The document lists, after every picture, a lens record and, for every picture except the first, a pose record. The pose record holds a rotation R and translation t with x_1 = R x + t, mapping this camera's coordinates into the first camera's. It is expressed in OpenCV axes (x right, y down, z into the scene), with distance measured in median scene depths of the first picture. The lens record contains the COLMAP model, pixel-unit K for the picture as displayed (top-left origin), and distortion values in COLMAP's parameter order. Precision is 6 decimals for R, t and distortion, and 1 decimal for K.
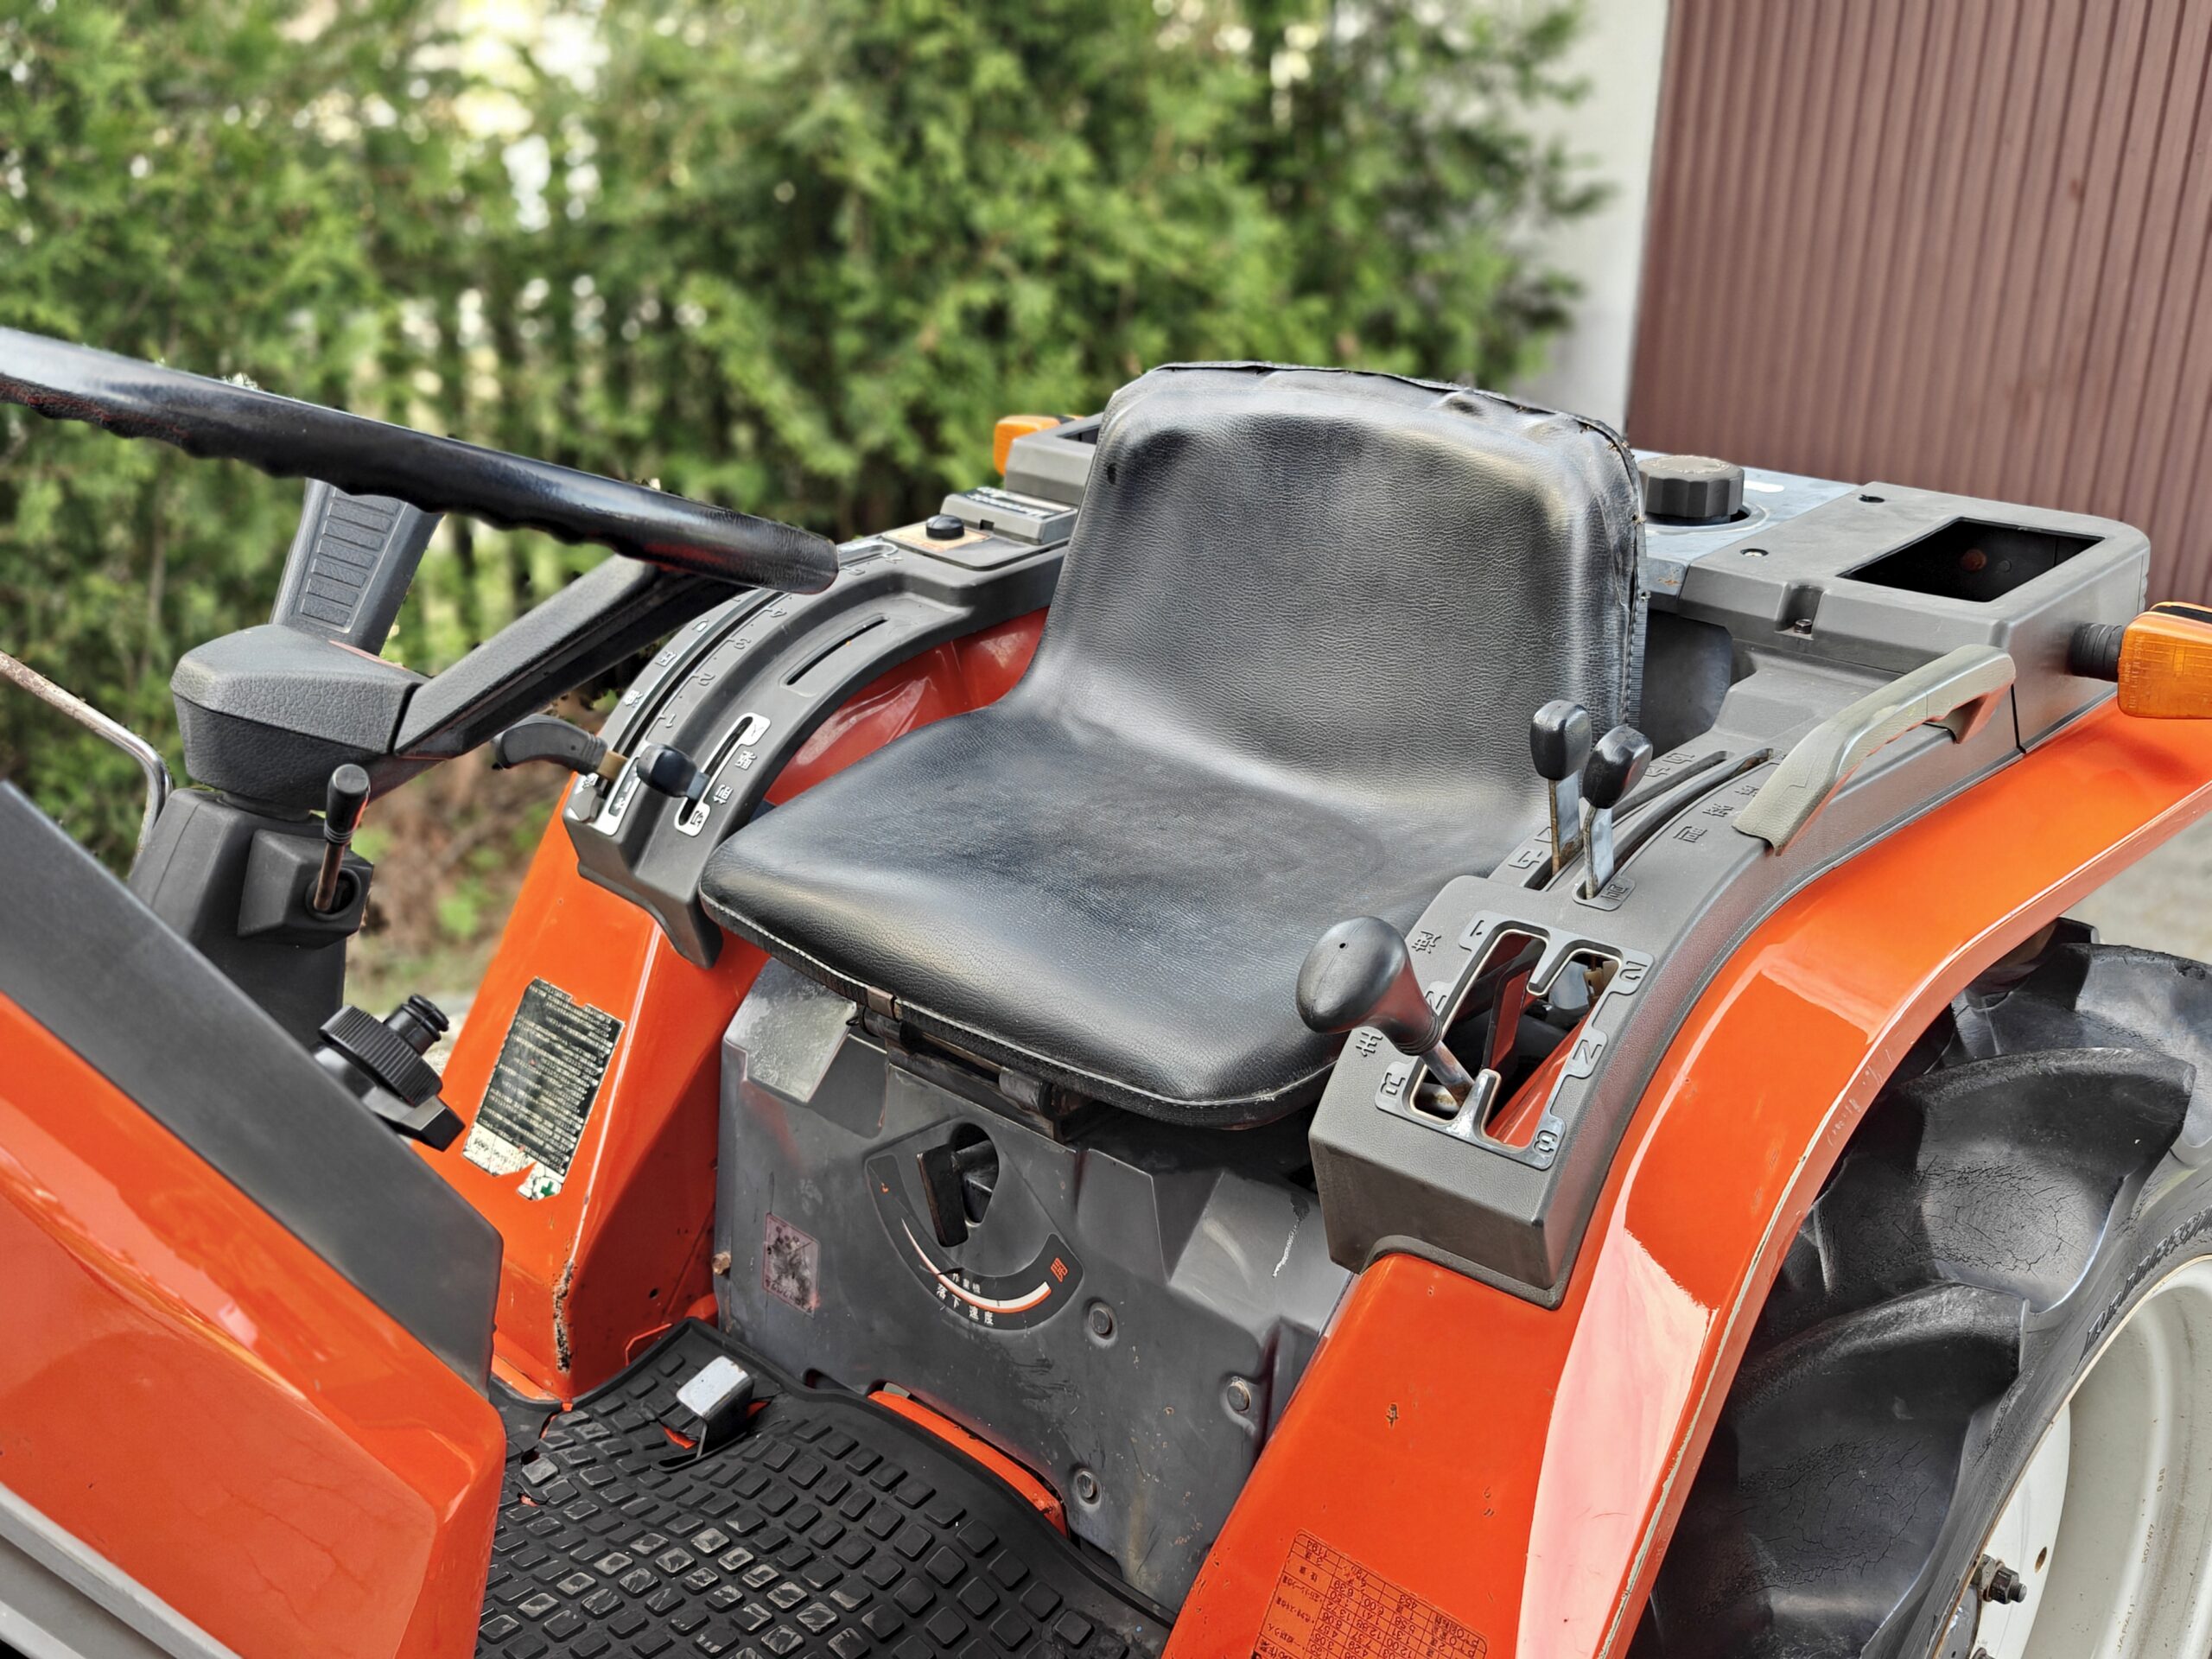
lens RADIAL K [[2221.0, 0, 1095.1], [0, 2221.0, 832.2], [0, 0, 1]] dist [0.045971, -0.018656]
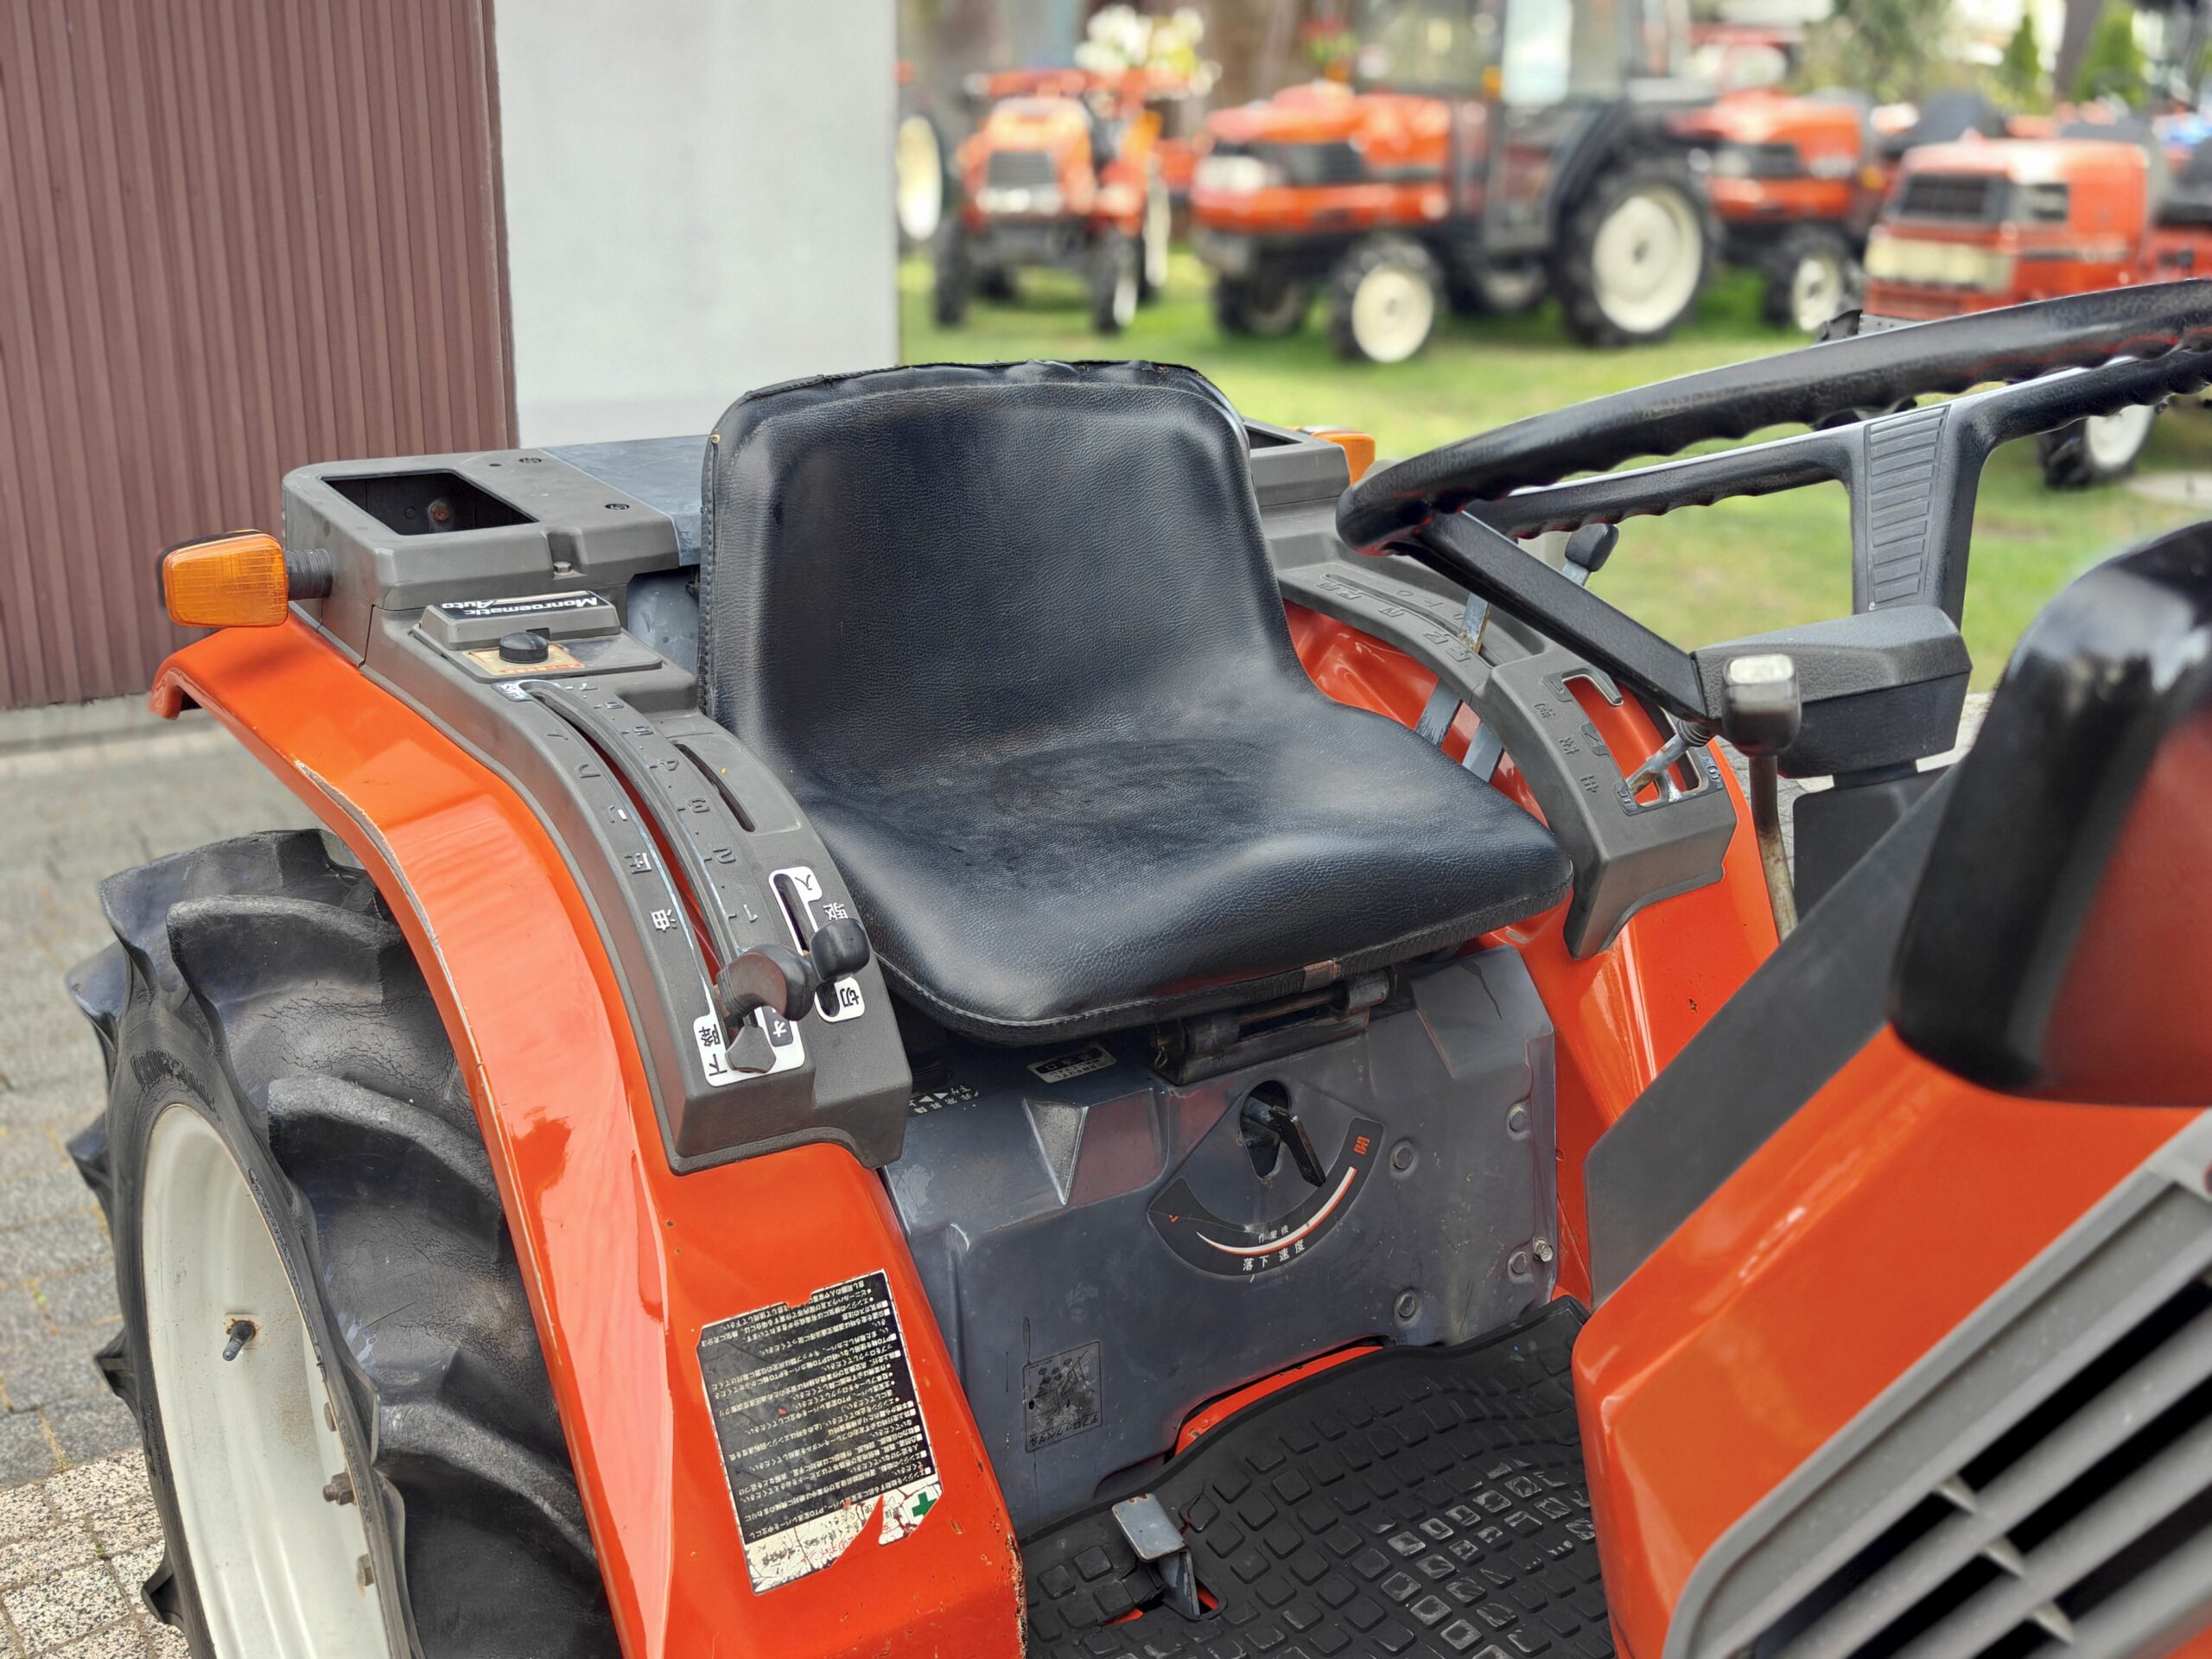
lens RADIAL K [[2221.0, 0, 1095.1], [0, 2221.0, 832.2], [0, 0, 1]] dist [0.045971, -0.018656]
pose [[0.199013, -0.321232, 0.925853, -0.883895], [0.331173, 0.911216, 0.244967, -0.228105], [-0.922344, 0.257866, 0.287727, 0.654640]]
